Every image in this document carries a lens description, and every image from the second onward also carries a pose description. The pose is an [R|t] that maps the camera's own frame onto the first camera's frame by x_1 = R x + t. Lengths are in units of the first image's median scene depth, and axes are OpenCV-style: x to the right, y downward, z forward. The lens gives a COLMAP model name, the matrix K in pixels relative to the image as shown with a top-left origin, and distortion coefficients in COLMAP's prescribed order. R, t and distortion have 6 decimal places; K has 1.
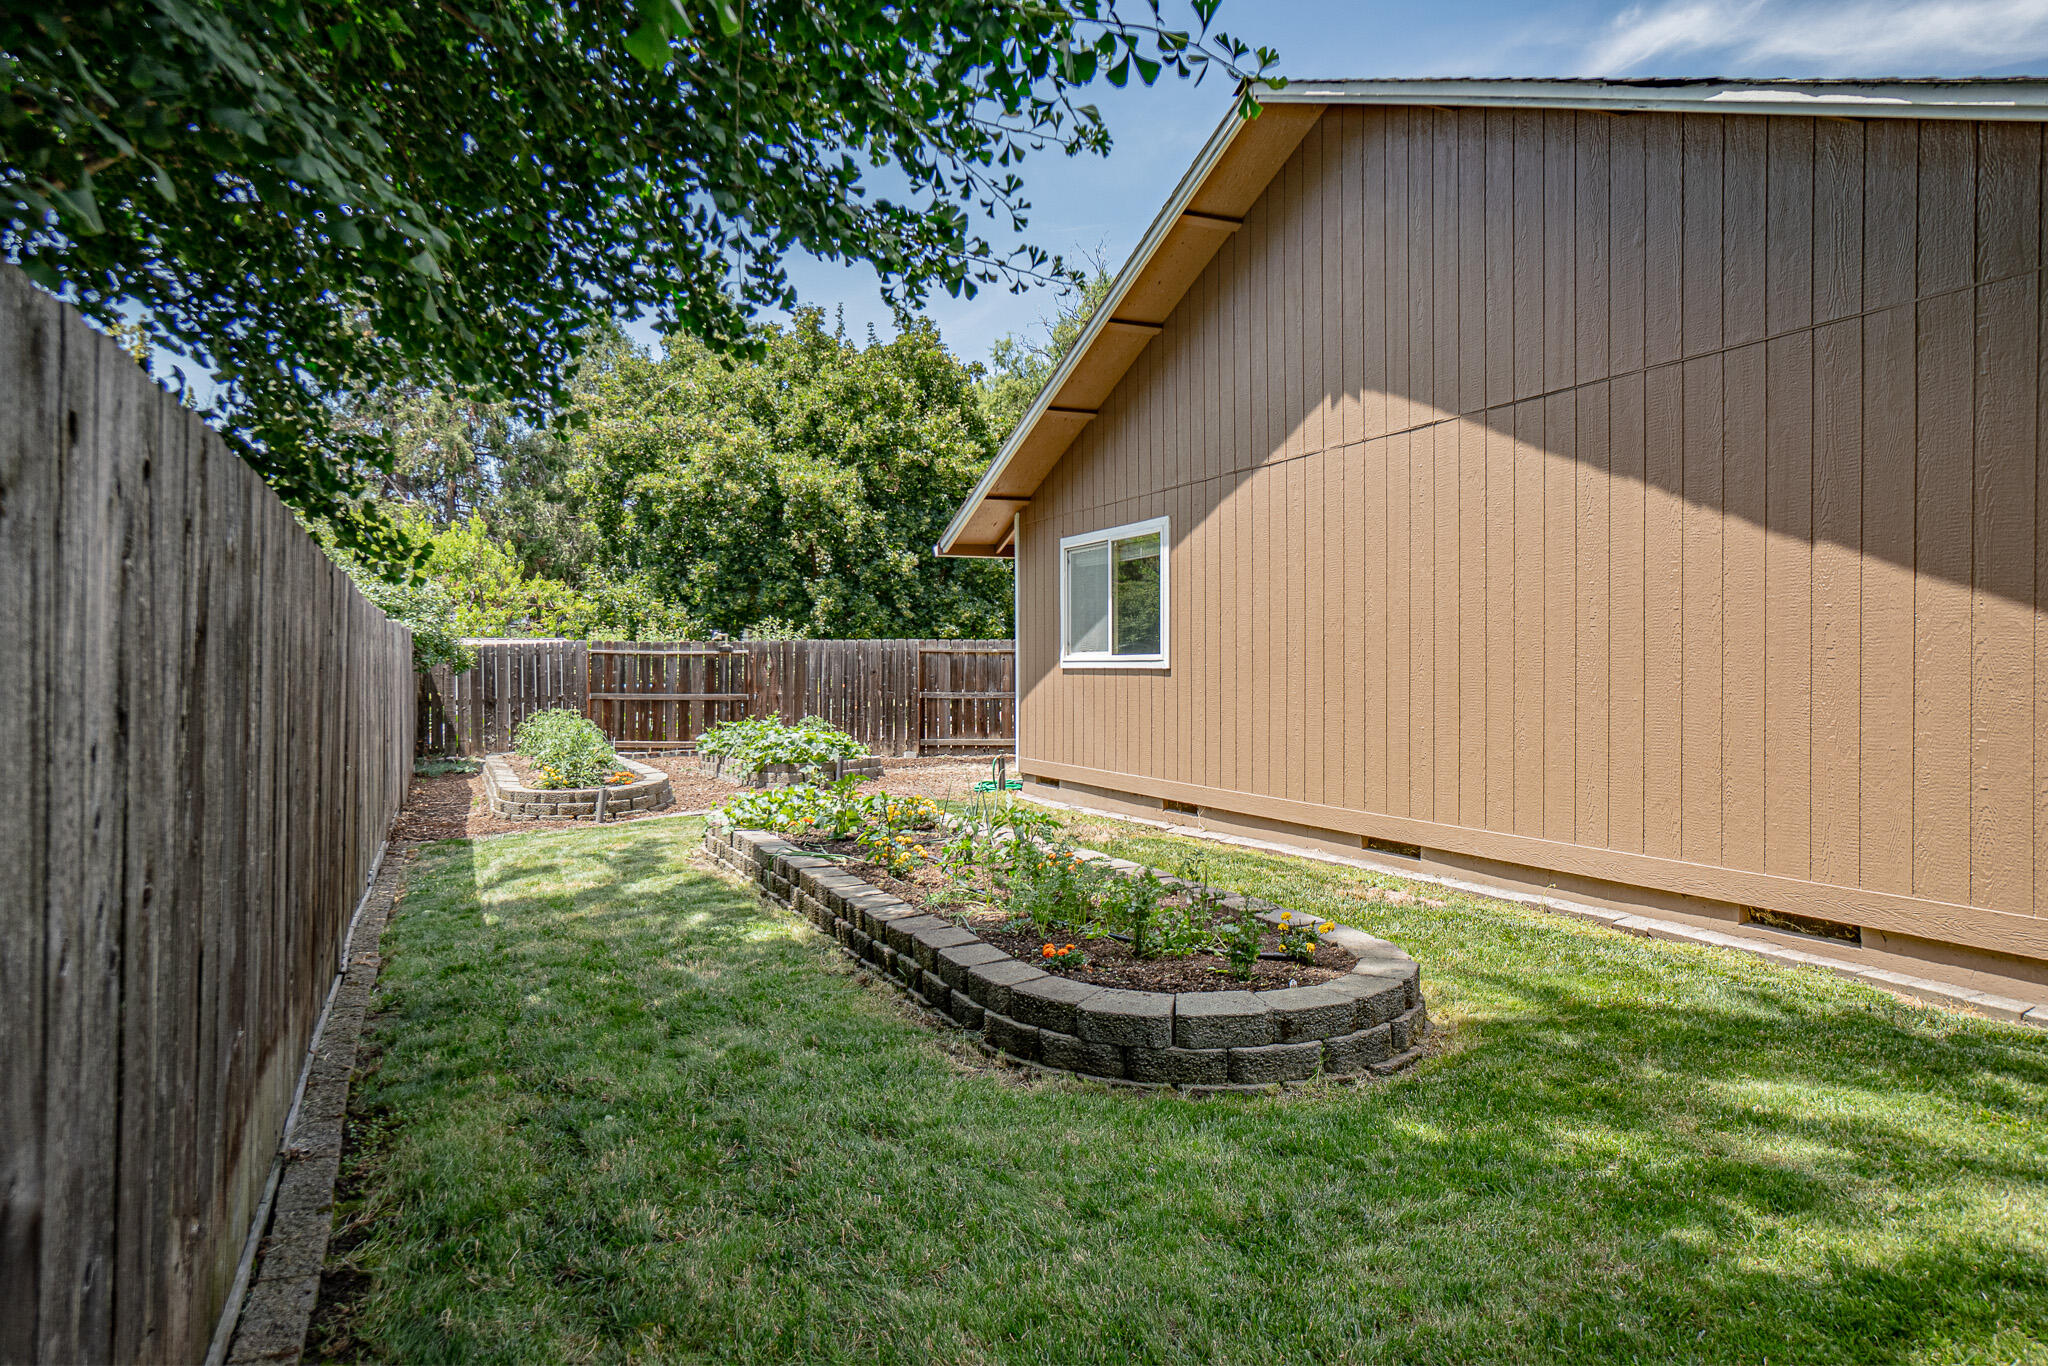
lens RADIAL K [[1275.8, 0, 1024.0], [0, 1275.8, 683.0], [0, 0, 1]] dist [-0.004131, -0.000160]
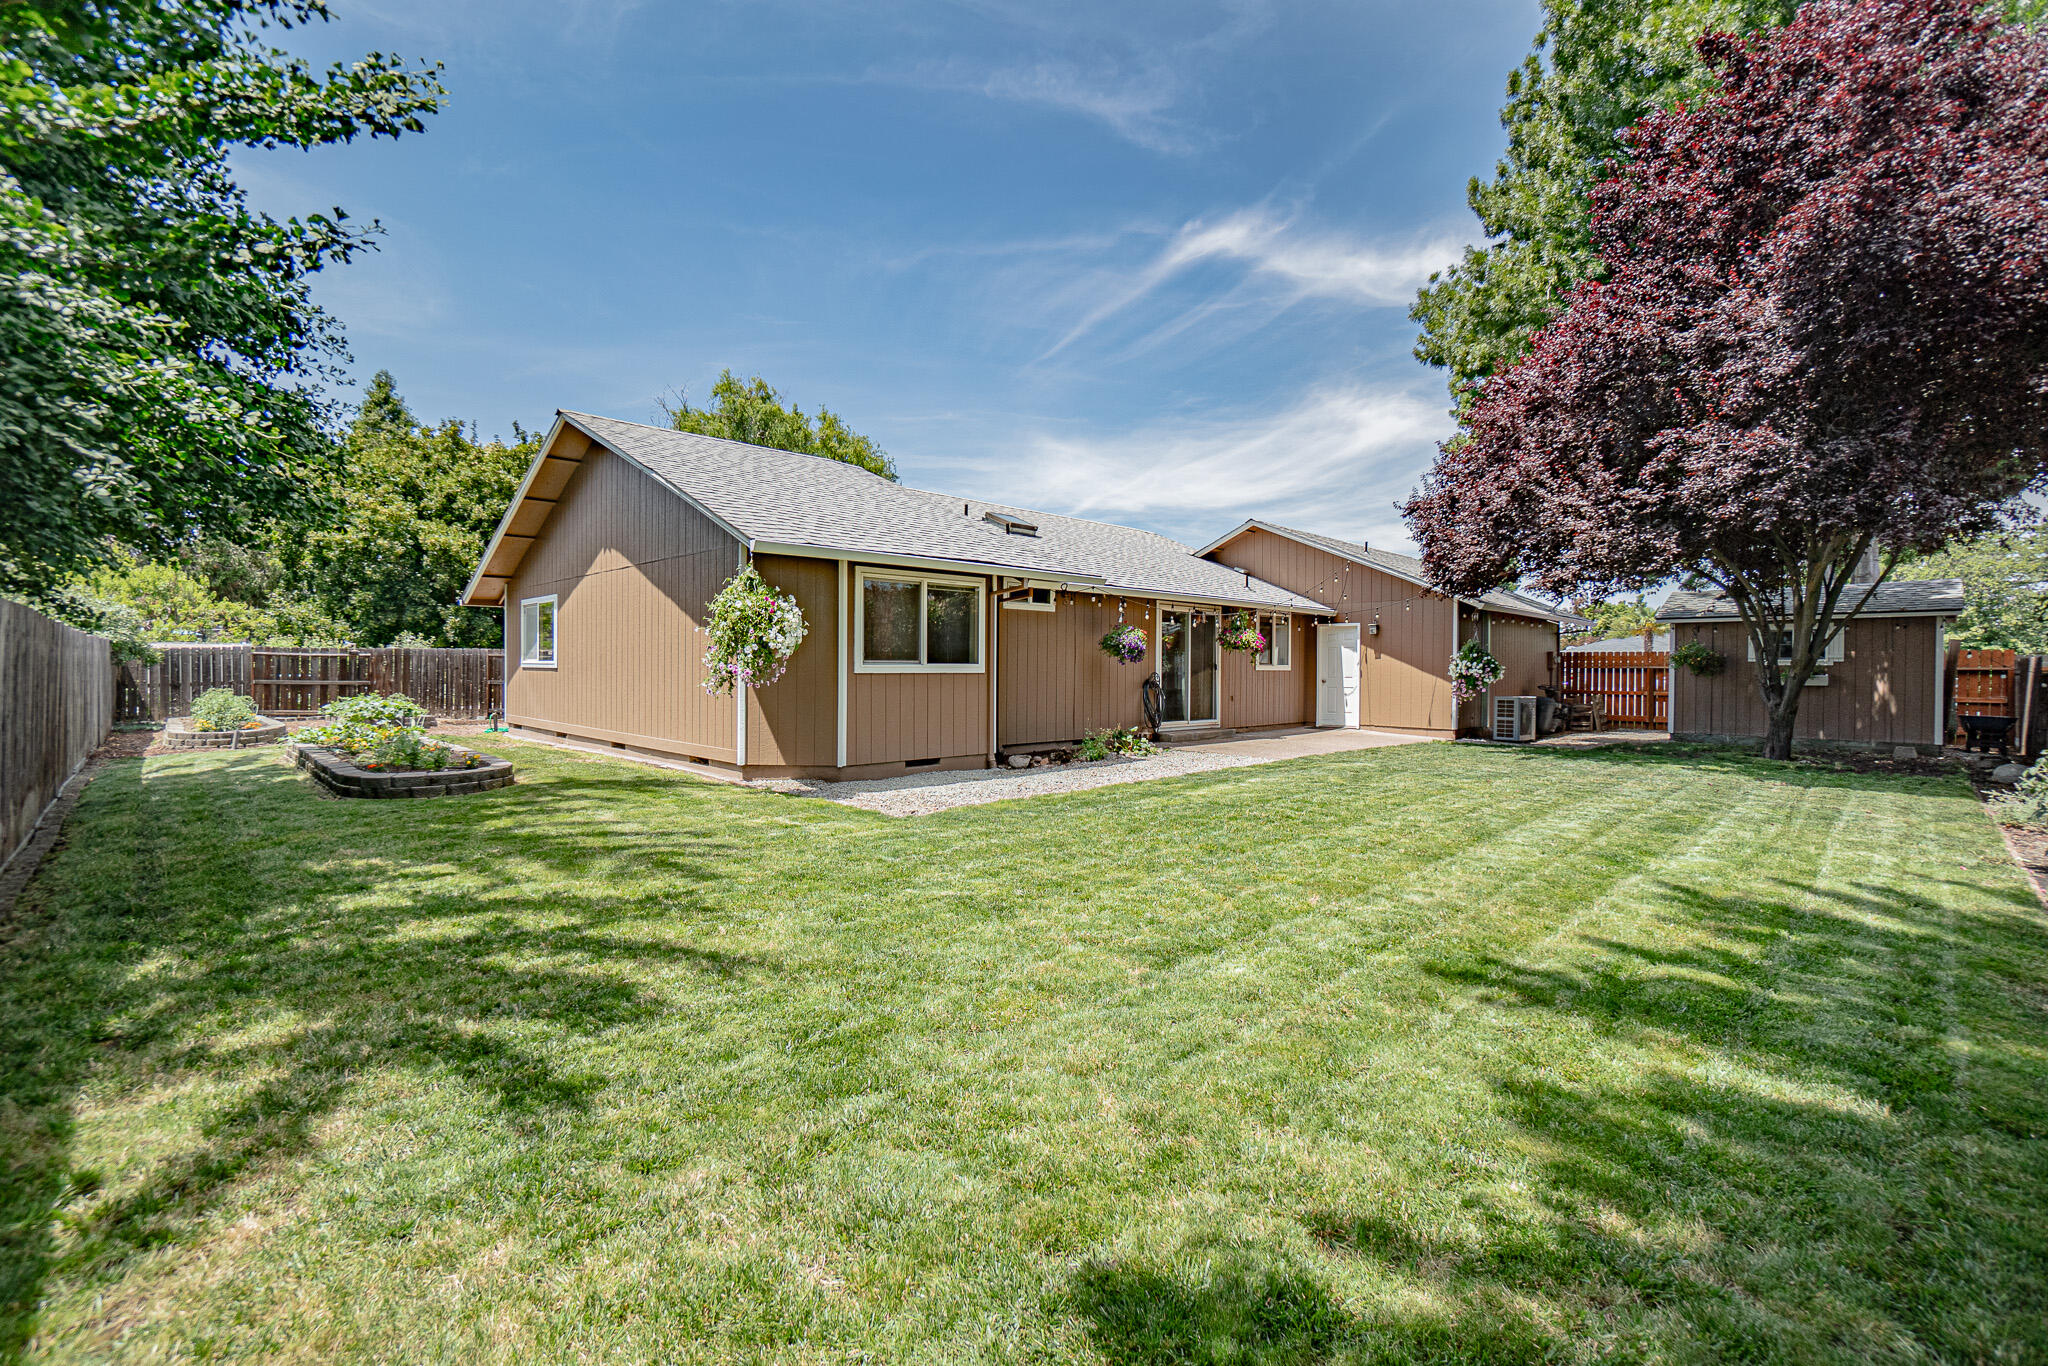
lens RADIAL K [[898.3, 0, 1019.7], [0, 898.3, 680.7], [0, 0, 1]] dist [-0.061721, 0.020816]
pose [[0.936882, 0.004542, 0.349616, 0.122770], [-0.005681, 0.999981, 0.002234, 0.000948], [-0.349599, -0.004079, 0.936891, -0.236310]]
